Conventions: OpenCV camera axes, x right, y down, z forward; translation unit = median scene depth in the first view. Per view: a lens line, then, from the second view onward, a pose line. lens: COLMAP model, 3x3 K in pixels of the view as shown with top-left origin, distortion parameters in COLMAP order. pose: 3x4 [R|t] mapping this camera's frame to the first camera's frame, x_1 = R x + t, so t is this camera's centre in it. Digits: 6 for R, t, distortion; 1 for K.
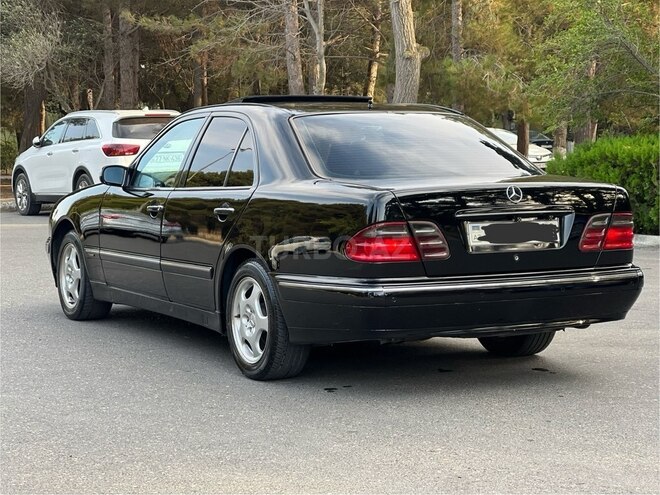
lens RADIAL K [[1438.3, 0, 330.0], [0, 1438.3, 247.5], [0, 0, 1]] dist [0.177310, 0.165013]
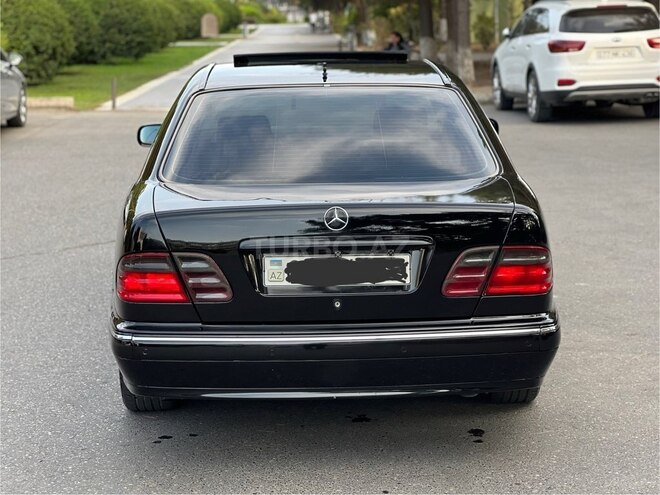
lens RADIAL K [[1438.3, 0, 330.0], [0, 1438.3, 247.5], [0, 0, 1]] dist [0.177310, 0.165013]
pose [[0.891893, 0.070018, -0.446794, 0.433673], [-0.026813, 0.994391, 0.102308, -0.093102], [0.451452, -0.079267, 0.888768, 0.316404]]
